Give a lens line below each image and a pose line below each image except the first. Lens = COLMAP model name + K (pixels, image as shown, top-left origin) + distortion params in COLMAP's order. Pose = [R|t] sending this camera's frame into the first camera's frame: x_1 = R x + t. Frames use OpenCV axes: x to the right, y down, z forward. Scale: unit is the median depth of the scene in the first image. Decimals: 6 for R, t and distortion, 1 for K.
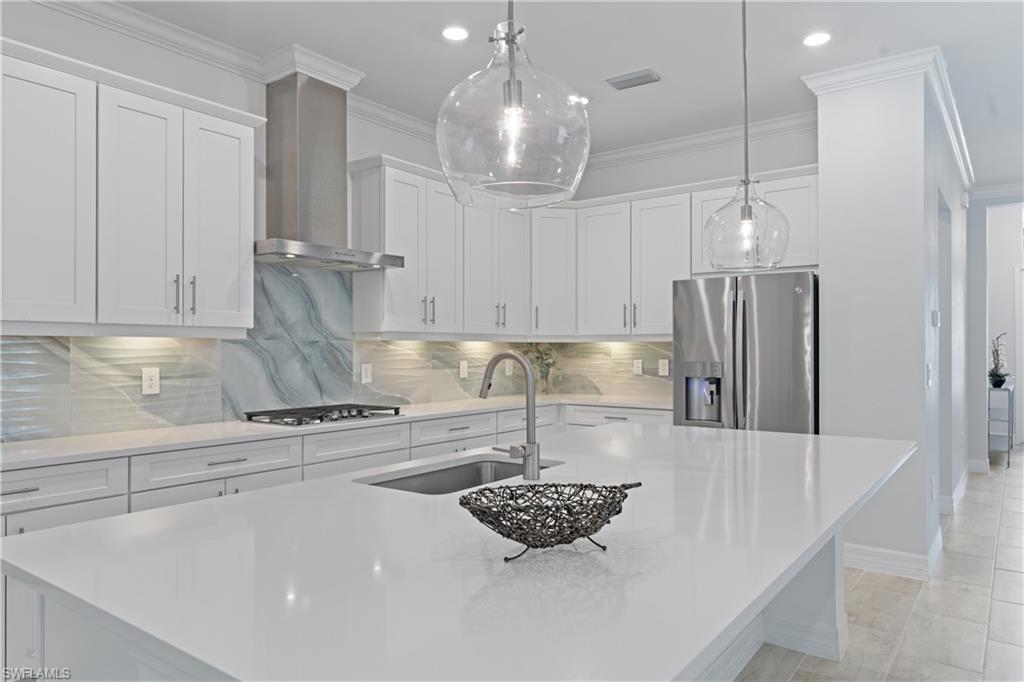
lens RADIAL K [[667.5, 0, 510.9], [0, 667.5, 335.5], [0, 0, 1]] dist [-0.006264, 0.003160]
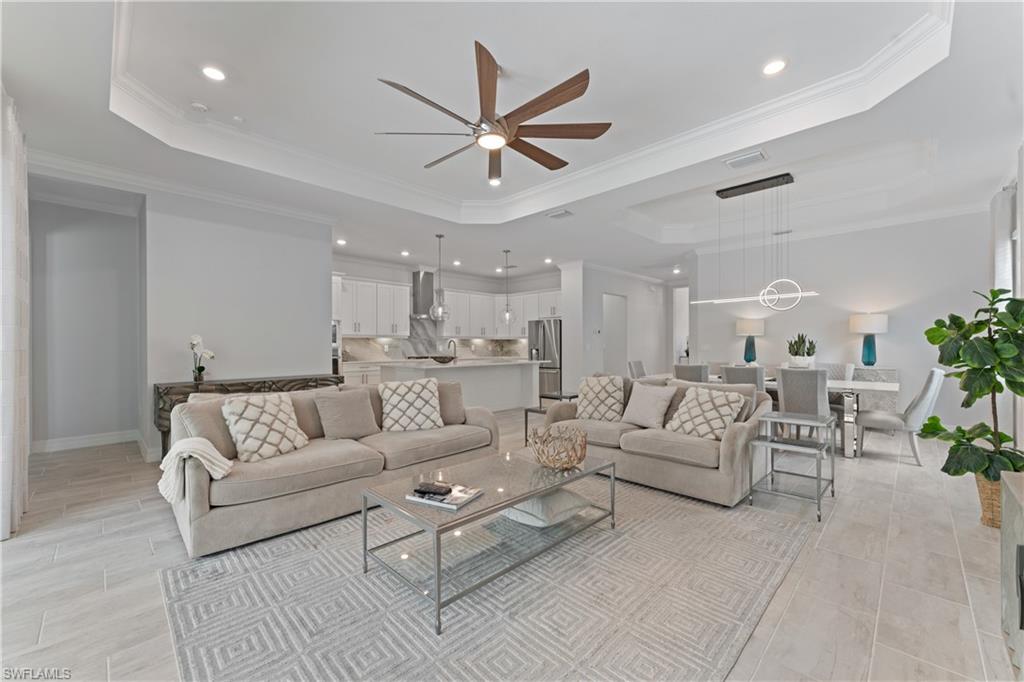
lens RADIAL K [[406.8, 0, 512.6], [0, 406.8, 338.3], [0, 0, 1]] dist [0.001297, 0.000536]
pose [[0.992408, -0.002058, -0.122971, 0.453971], [0.002617, 0.999987, 0.004385, -0.003893], [0.122961, -0.004674, 0.992401, -1.162225]]
